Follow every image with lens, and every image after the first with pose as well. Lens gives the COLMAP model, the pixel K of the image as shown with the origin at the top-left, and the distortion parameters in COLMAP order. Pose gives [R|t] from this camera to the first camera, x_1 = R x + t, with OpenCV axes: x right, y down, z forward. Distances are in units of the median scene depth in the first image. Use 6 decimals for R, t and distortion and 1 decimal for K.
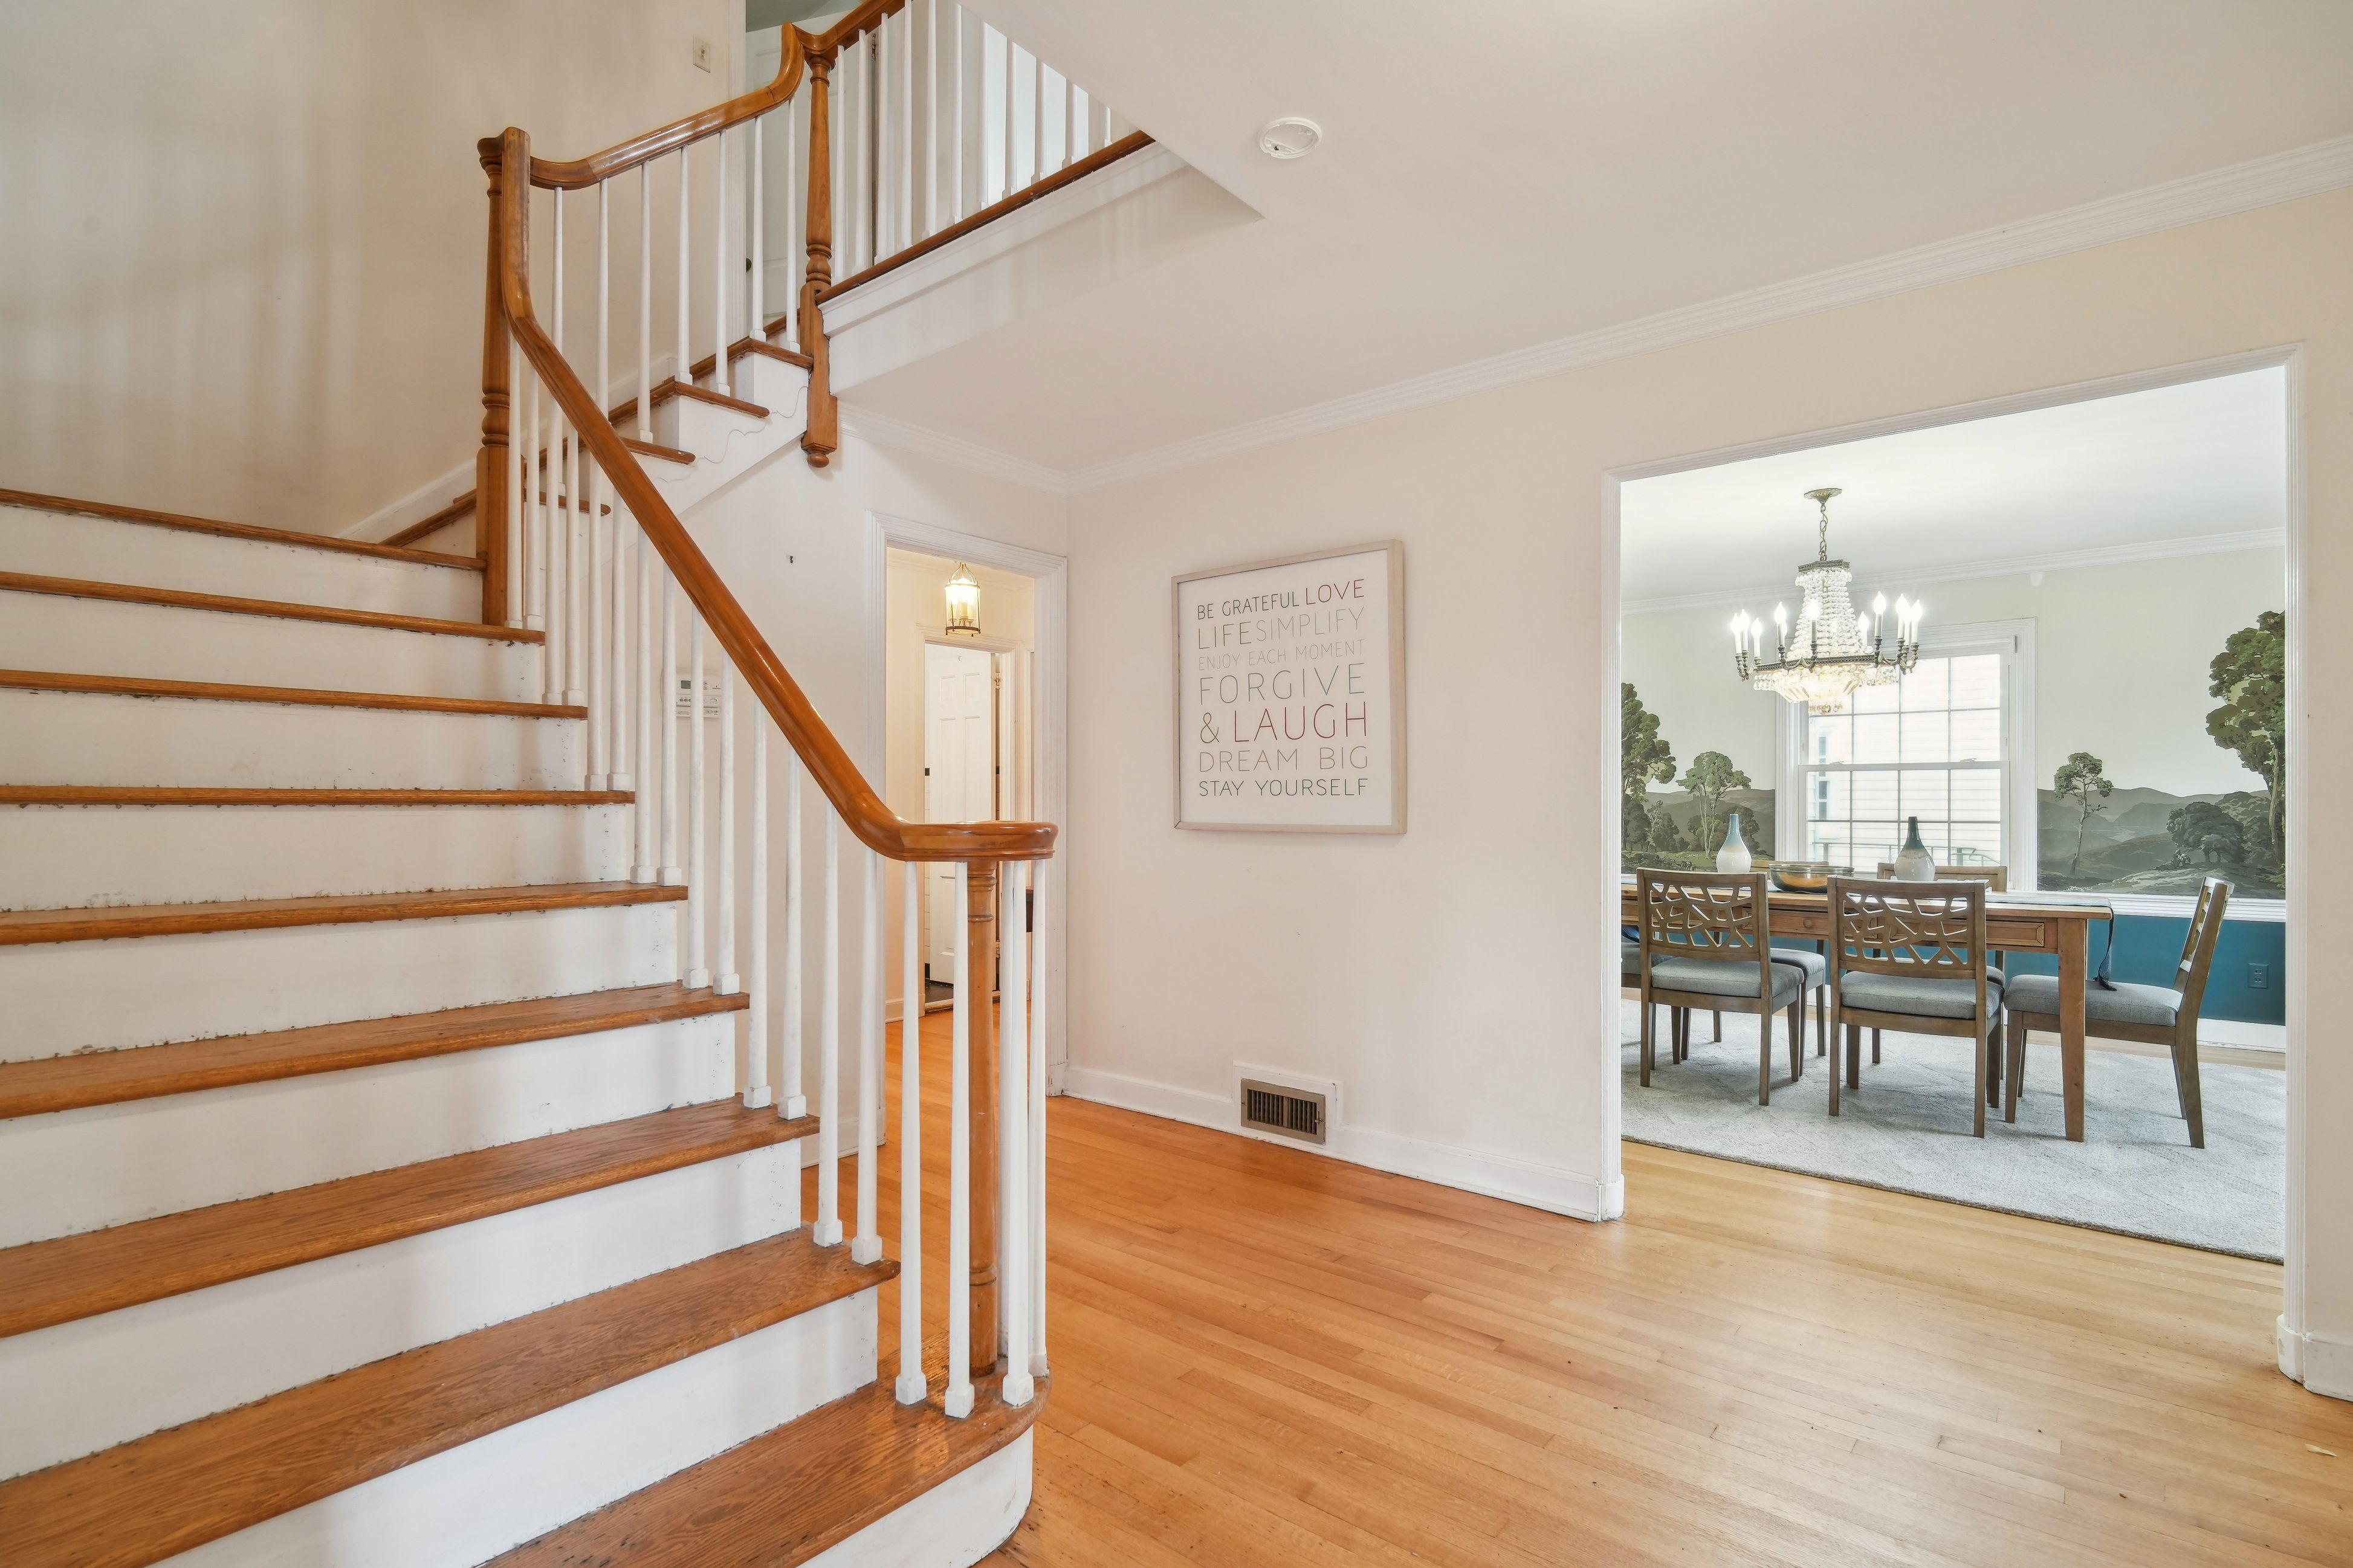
lens RADIAL K [[1135.0, 0, 1188.2], [0, 1135.0, 796.1], [0, 0, 1]] dist [0.000633, 0.000063]
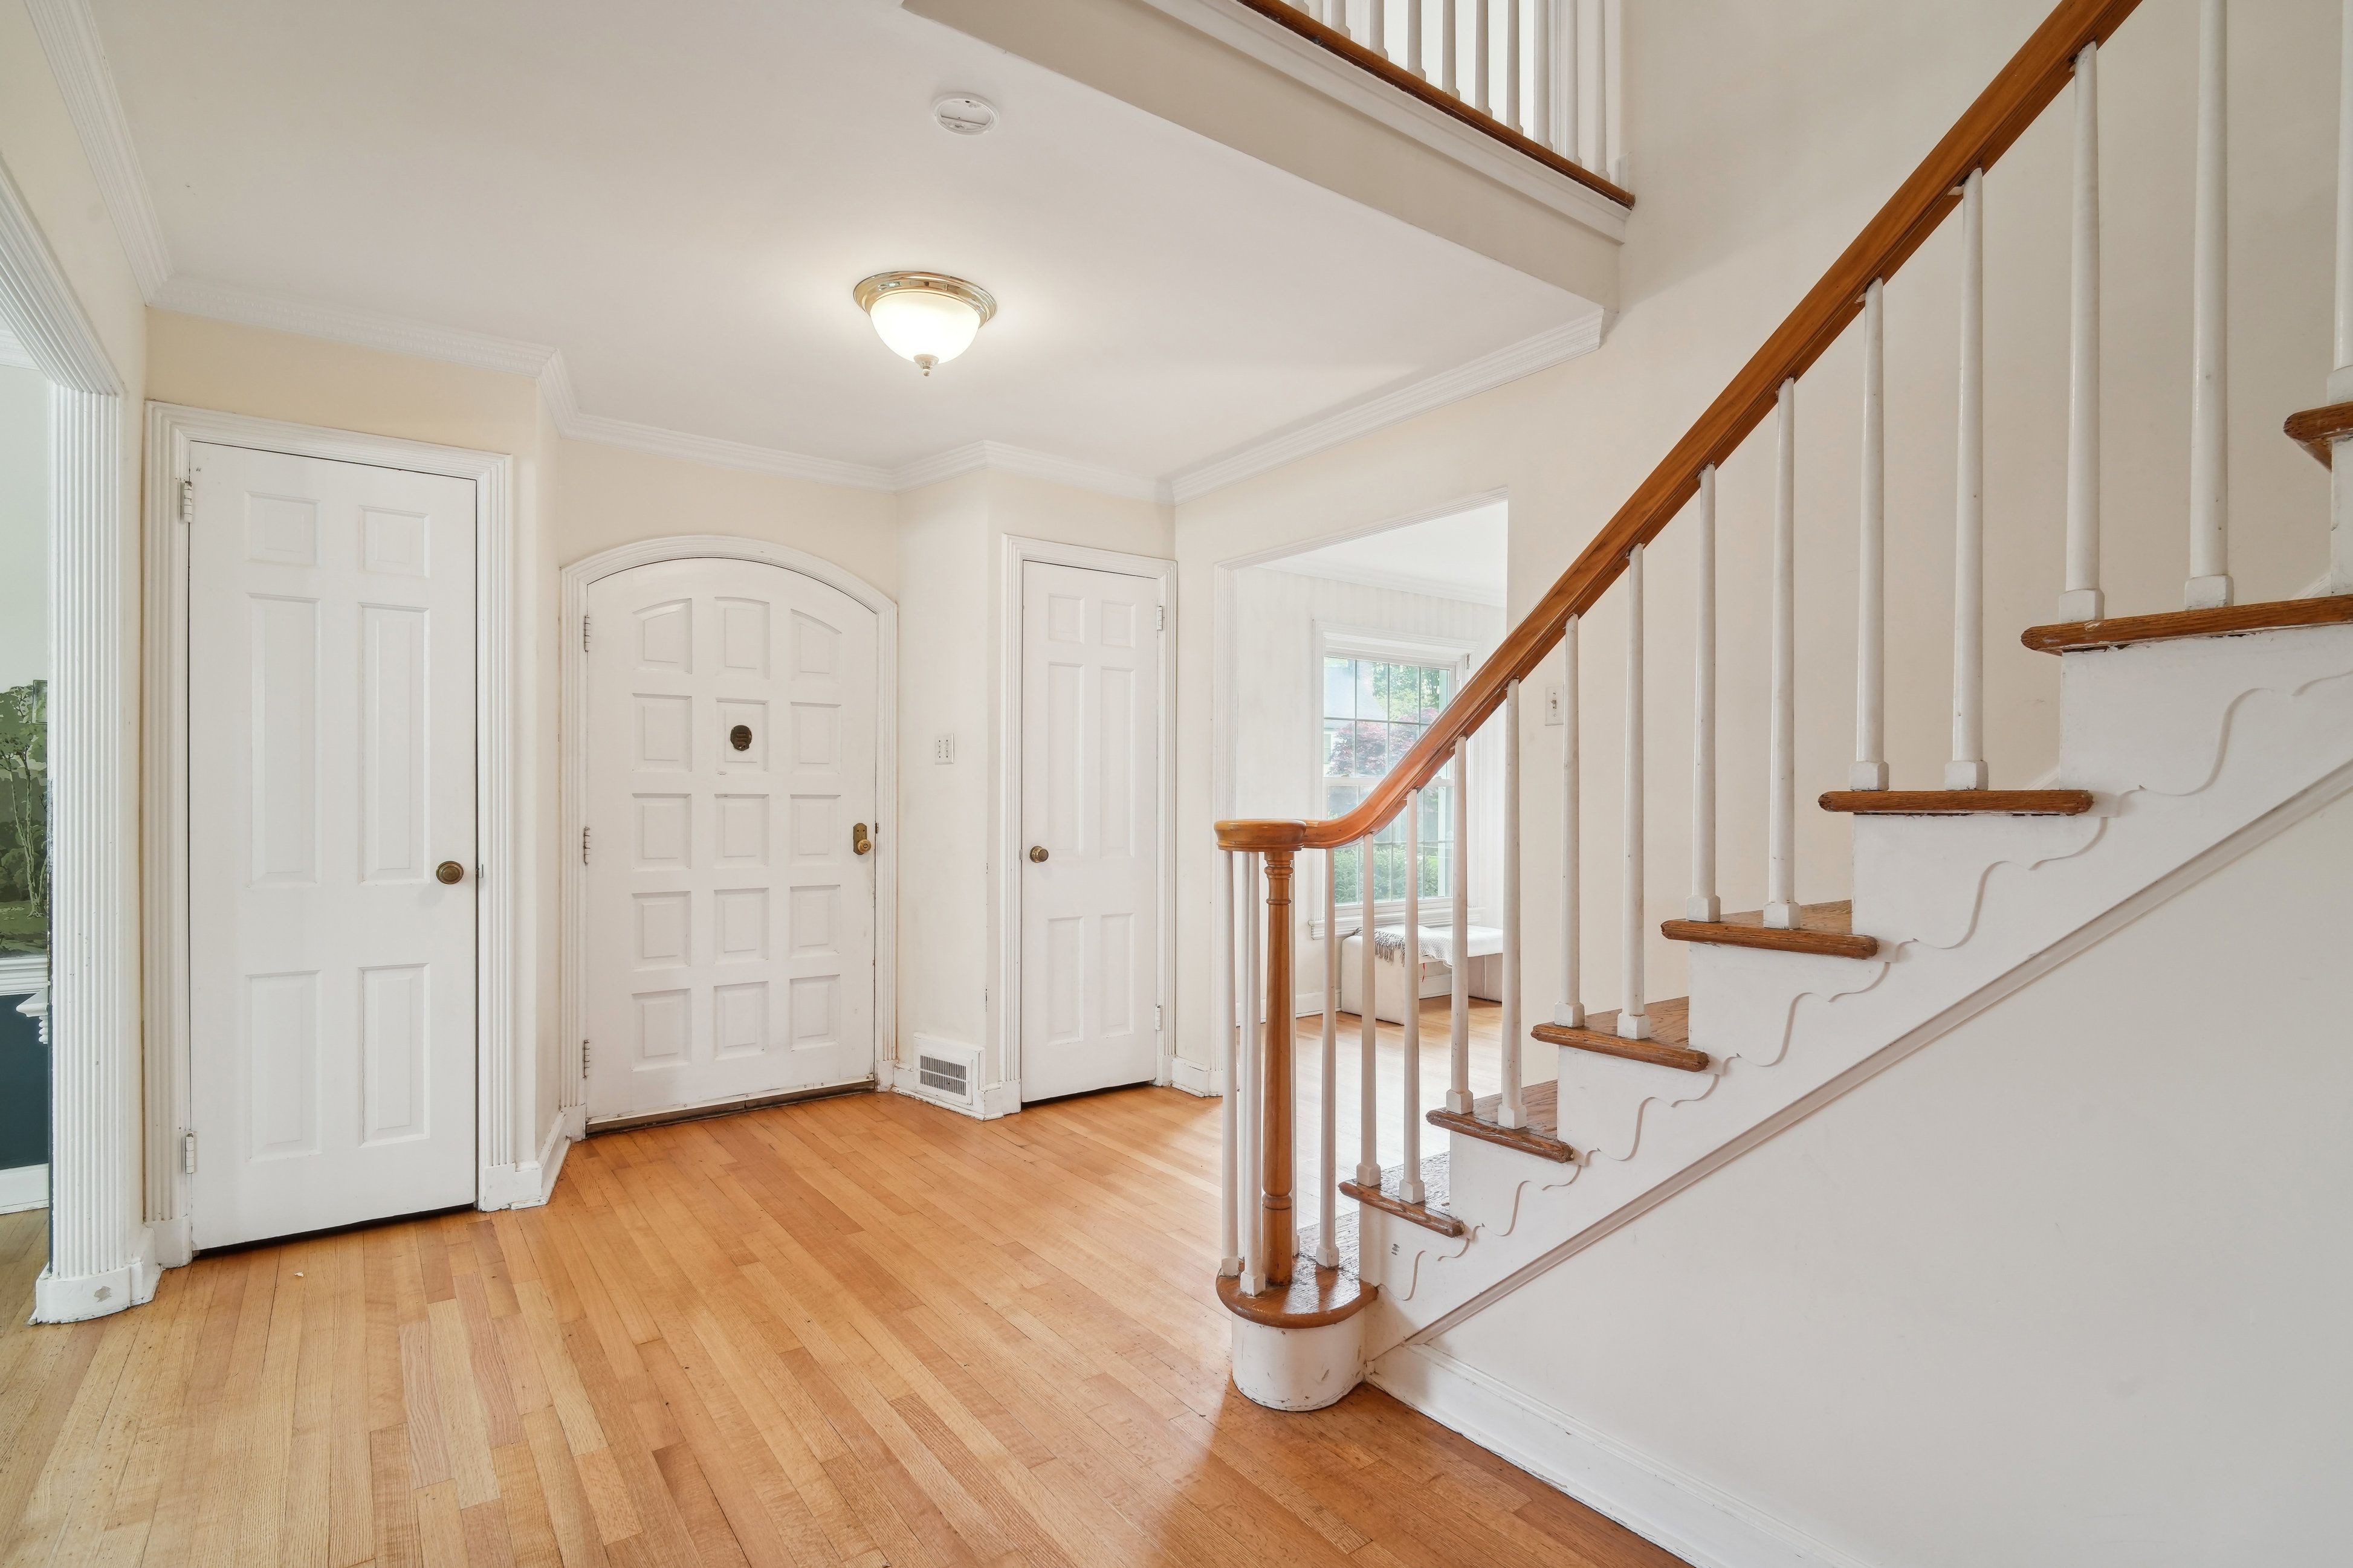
lens RADIAL K [[1135.0, 0, 1188.2], [0, 1135.0, 796.1], [0, 0, 1]] dist [0.000633, 0.000063]
pose [[-0.970670, 0.002261, 0.240407, -0.314348], [0.001446, 0.999993, -0.003564, -0.000361], [-0.240413, -0.003112, -0.970666, 1.777676]]
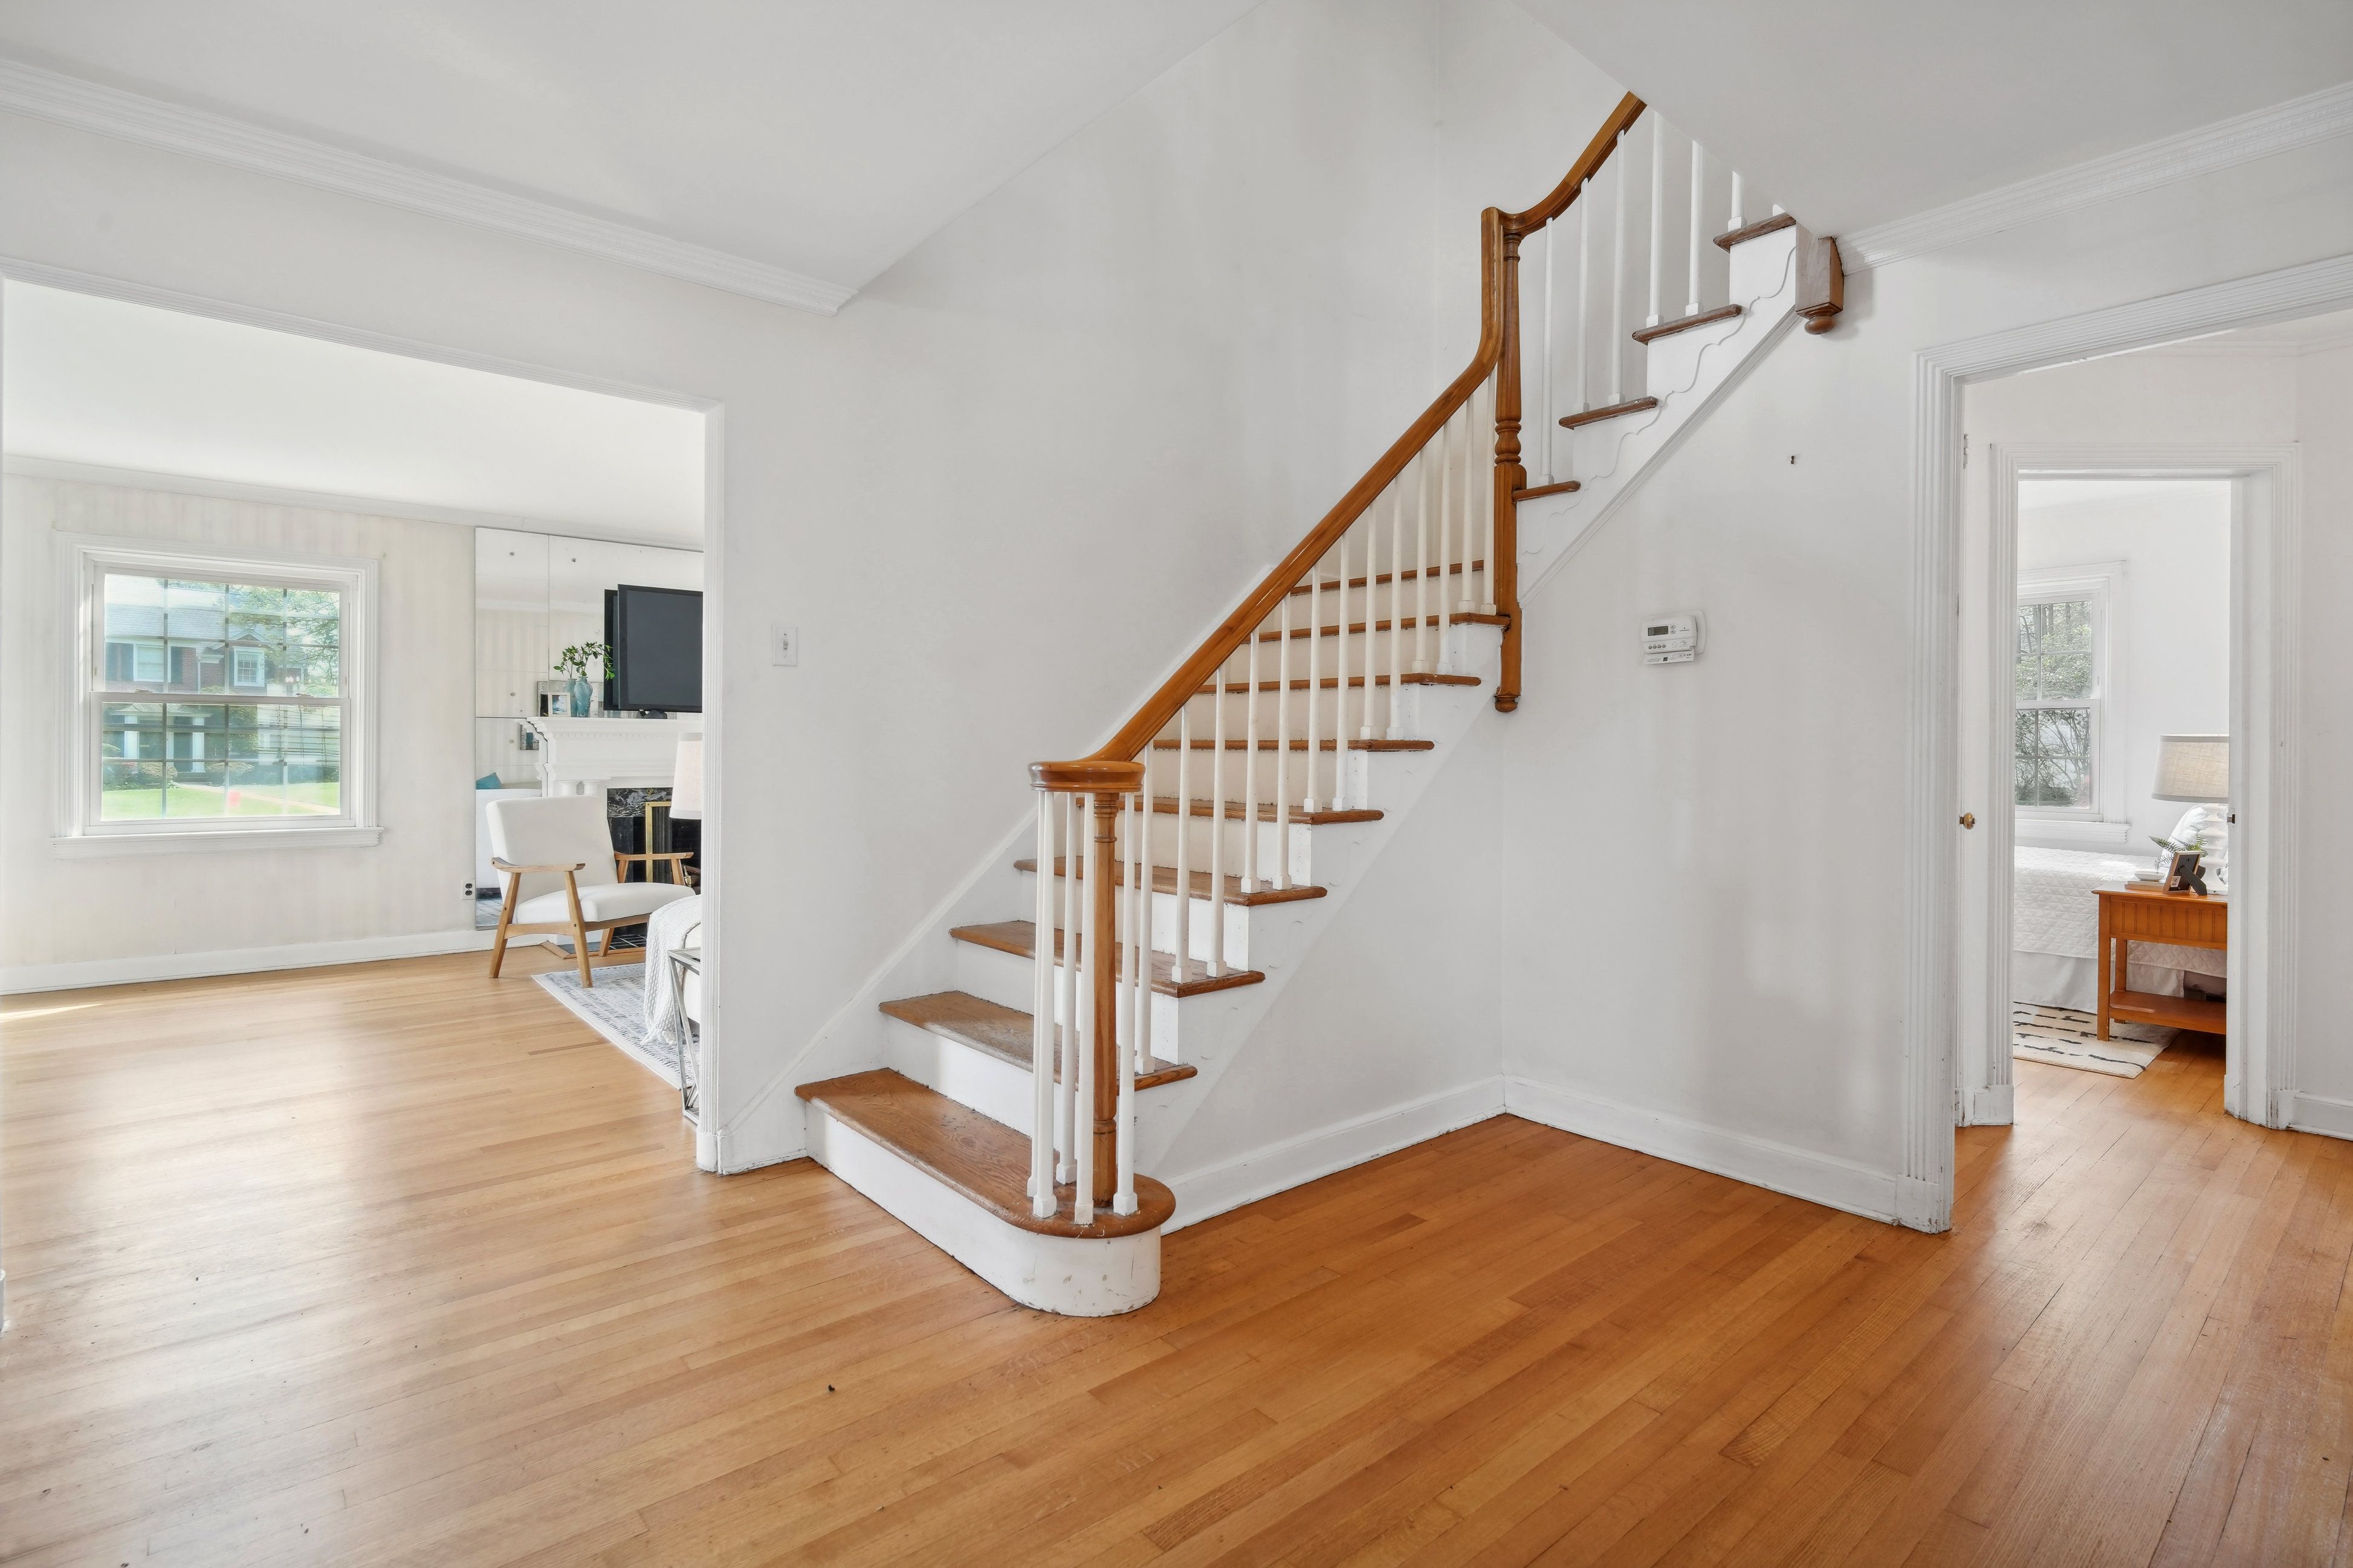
lens RADIAL K [[1116.7, 0, 1149.9], [0, 1116.7, 745.7], [0, 0, 1]] dist [0.000054, 0.000220]
pose [[-0.178250, 0.004501, -0.983975, 0.822851], [-0.004594, 0.999975, 0.005407, -0.002288], [0.983975, 0.005484, -0.178225, 1.036412]]
